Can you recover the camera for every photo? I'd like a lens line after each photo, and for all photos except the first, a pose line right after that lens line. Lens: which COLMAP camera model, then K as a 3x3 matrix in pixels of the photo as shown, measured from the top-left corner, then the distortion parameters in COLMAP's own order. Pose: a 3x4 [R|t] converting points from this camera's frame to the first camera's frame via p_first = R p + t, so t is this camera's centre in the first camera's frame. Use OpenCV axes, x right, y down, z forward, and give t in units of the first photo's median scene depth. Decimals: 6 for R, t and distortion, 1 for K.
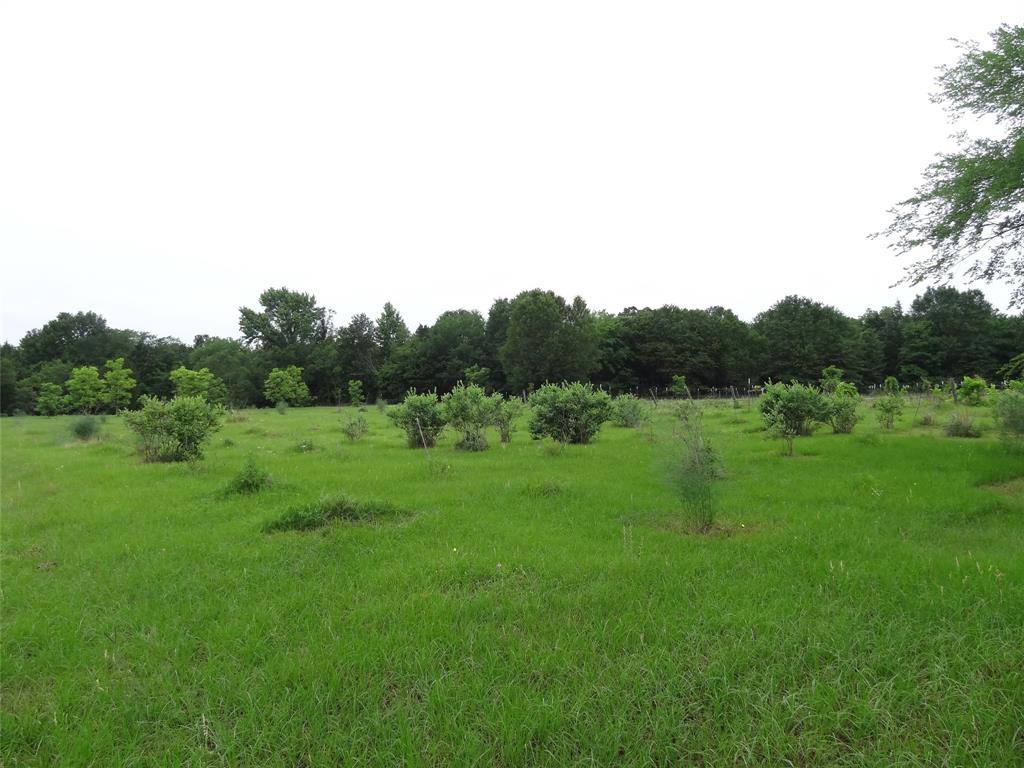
lens RADIAL K [[688.6, 0, 507.6], [0, 688.6, 384.8], [0, 0, 1]] dist [-0.024374, 0.007844]
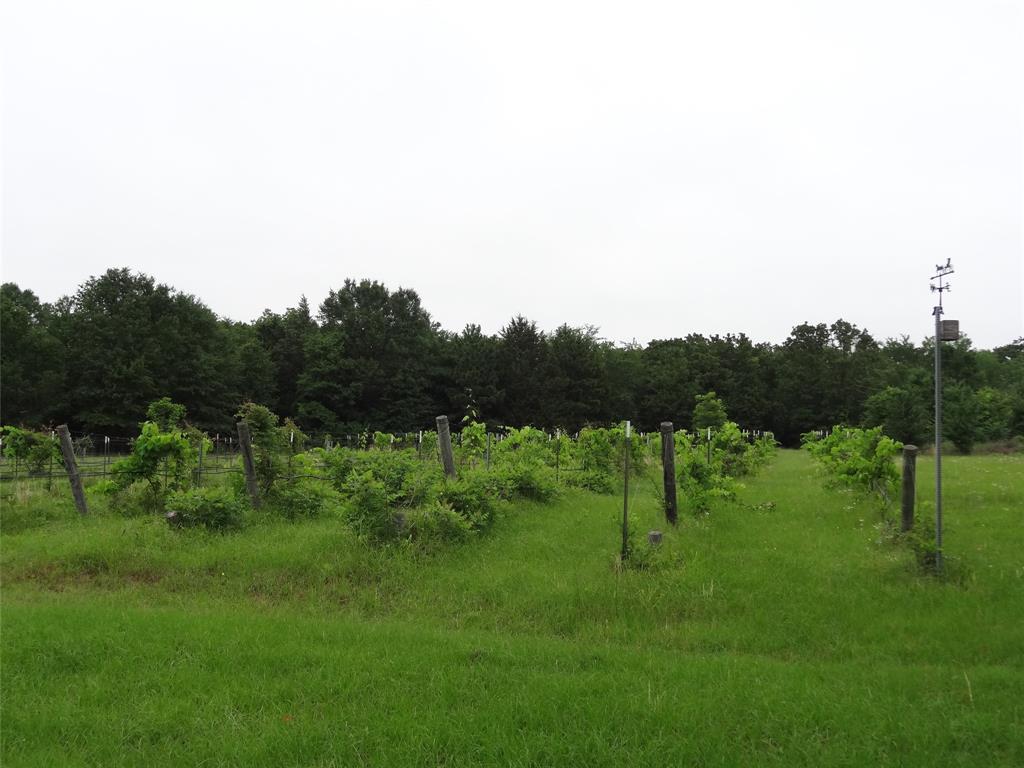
lens RADIAL K [[1021.8, 0, 504.6], [0, 1021.8, 383.7], [0, 0, 1]] dist [-0.009174, 0.000000]
pose [[0.800135, 0.044151, 0.598192, 0.179477], [-0.017732, 0.998592, -0.049986, -0.003142], [-0.599557, 0.029389, 0.799792, 0.165753]]
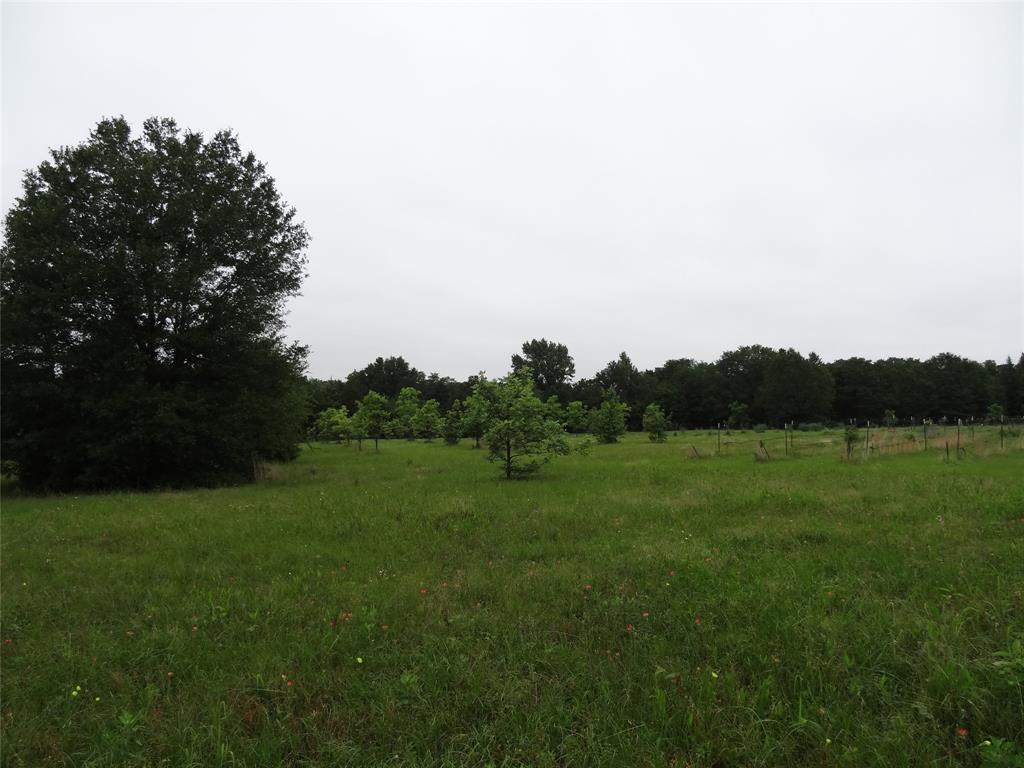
lens RADIAL K [[688.6, 0, 519.1], [0, 688.6, 386.0], [0, 0, 1]] dist [-0.024374, 0.007844]
pose [[0.996076, 0.008489, 0.088094, -0.566637], [-0.003621, 0.998465, -0.055268, 0.016199], [-0.088428, 0.054732, 0.994578, -0.291613]]
